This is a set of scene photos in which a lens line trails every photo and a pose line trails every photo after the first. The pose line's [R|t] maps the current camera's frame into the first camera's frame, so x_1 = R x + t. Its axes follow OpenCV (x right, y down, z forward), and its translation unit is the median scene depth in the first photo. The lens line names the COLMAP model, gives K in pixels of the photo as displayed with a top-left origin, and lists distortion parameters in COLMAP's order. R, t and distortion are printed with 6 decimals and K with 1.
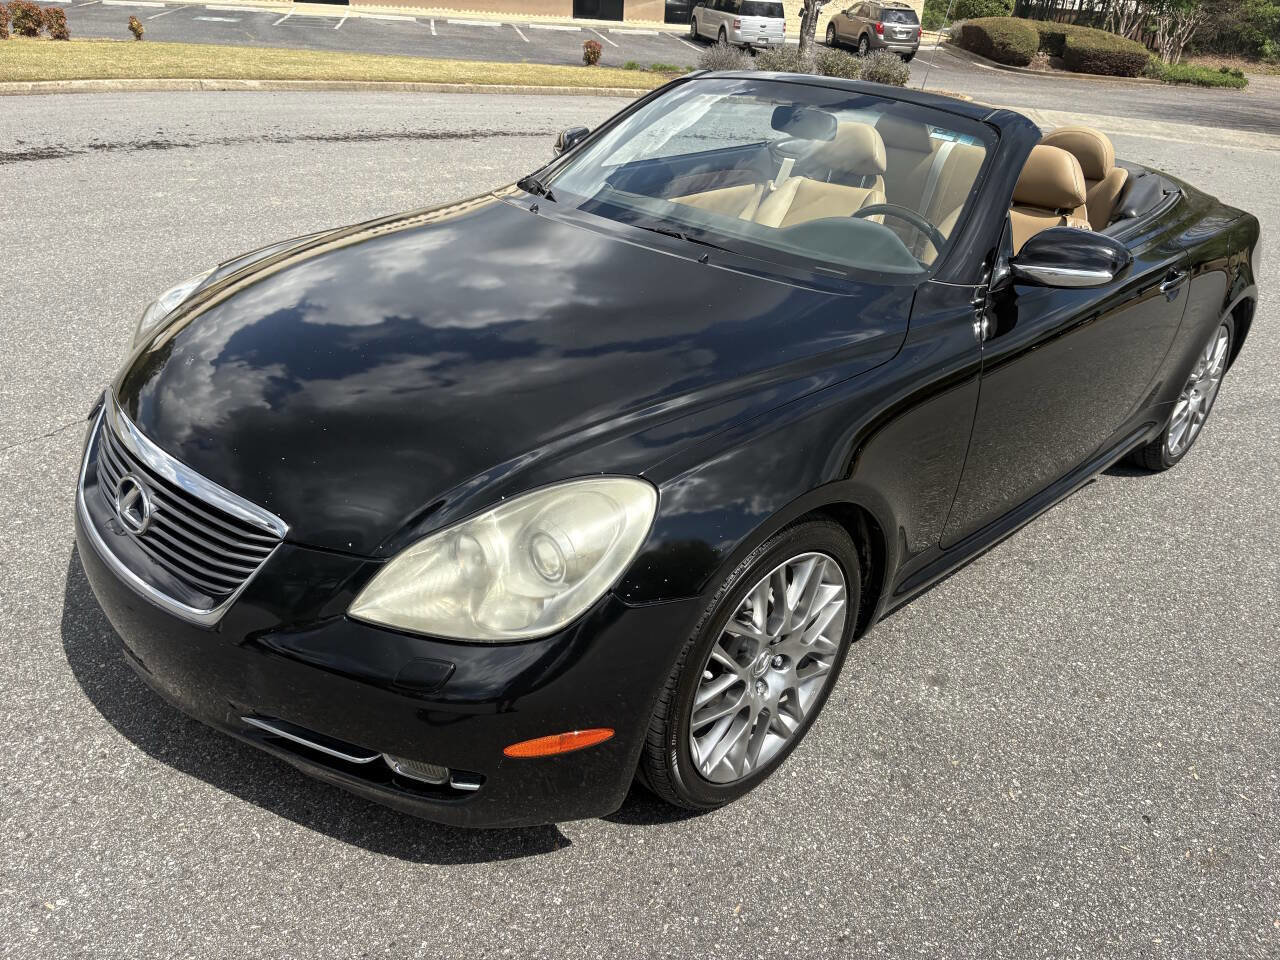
lens RADIAL K [[975.9, 0, 640.0], [0, 975.9, 480.0], [0, 0, 1]] dist [0.032270, -0.049899]
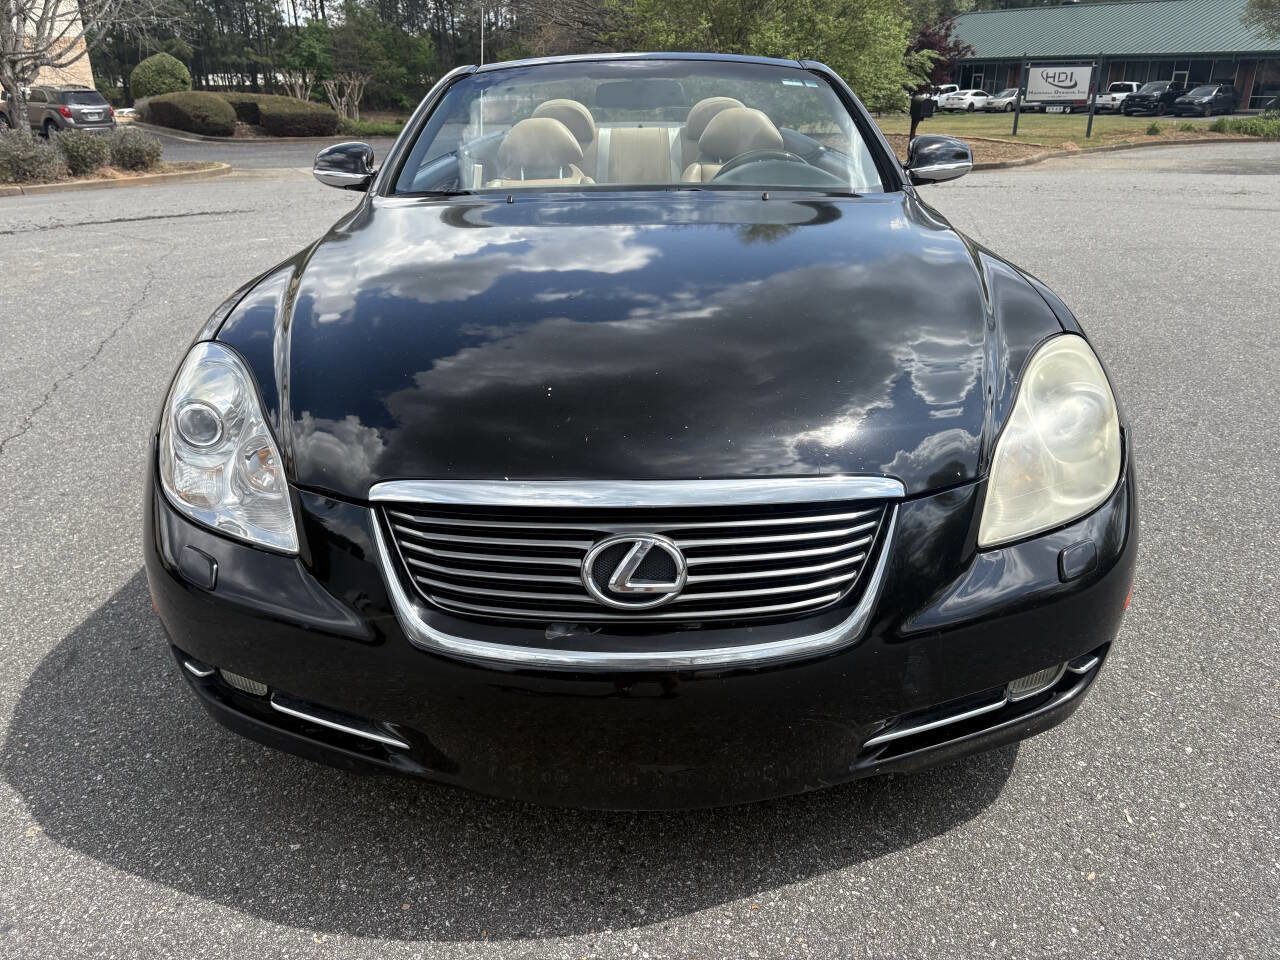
lens RADIAL K [[954.5, 0, 624.0], [0, 954.5, 489.9], [0, 0, 1]] dist [0.077742, -0.096509]
pose [[0.713162, -0.329102, 0.618944, -0.825372], [0.363370, 0.928615, 0.075075, -0.077828], [-0.599468, 0.171365, 0.781839, 0.376020]]
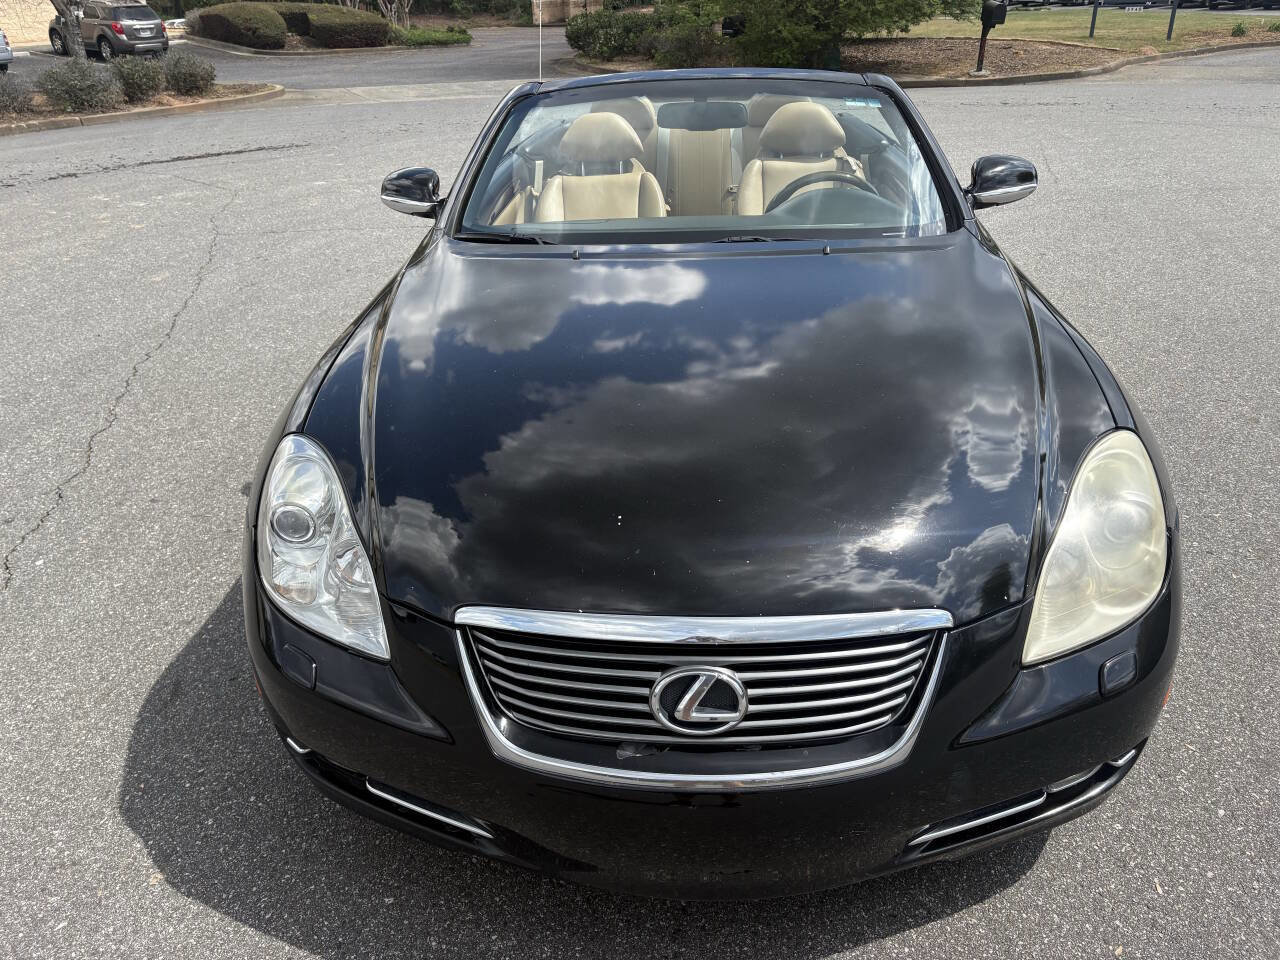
lens RADIAL K [[953.0, 0, 640.0], [0, 953.0, 480.0], [0, 0, 1]] dist [0.074884, -0.089931]
pose [[0.737757, -0.377325, 0.559768, -0.802162], [0.365222, 0.920468, 0.139112, -0.233841], [-0.567739, 0.101809, 0.816889, 0.323154]]
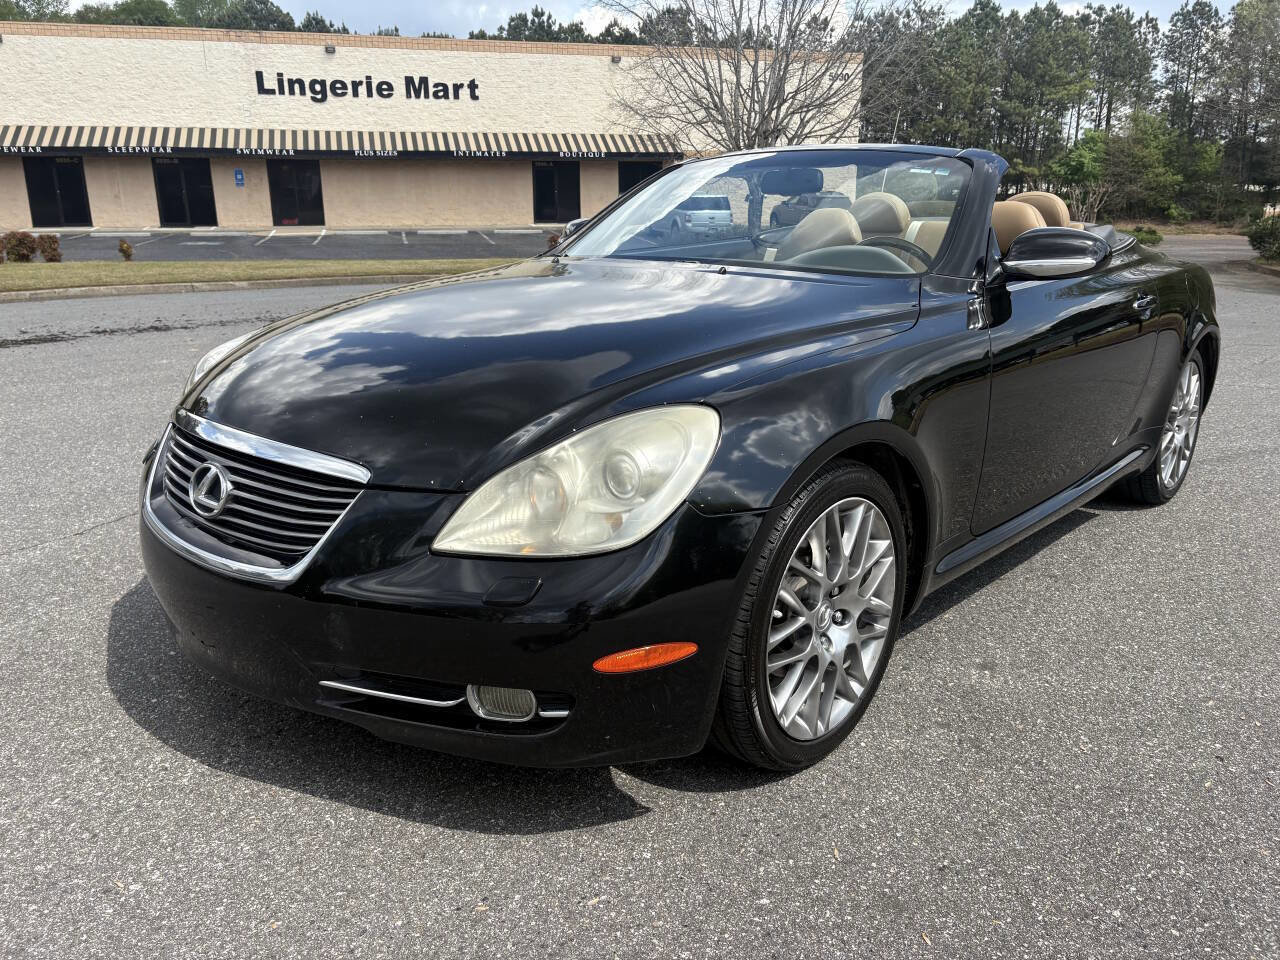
lens RADIAL K [[974.9, 0, 637.4], [0, 974.9, 483.2], [0, 0, 1]] dist [0.008862, -0.004545]
pose [[0.997120, -0.070216, 0.028673, -0.081682], [0.074328, 0.979889, -0.185183, 0.210285], [-0.015094, 0.186781, 0.982286, -0.017483]]
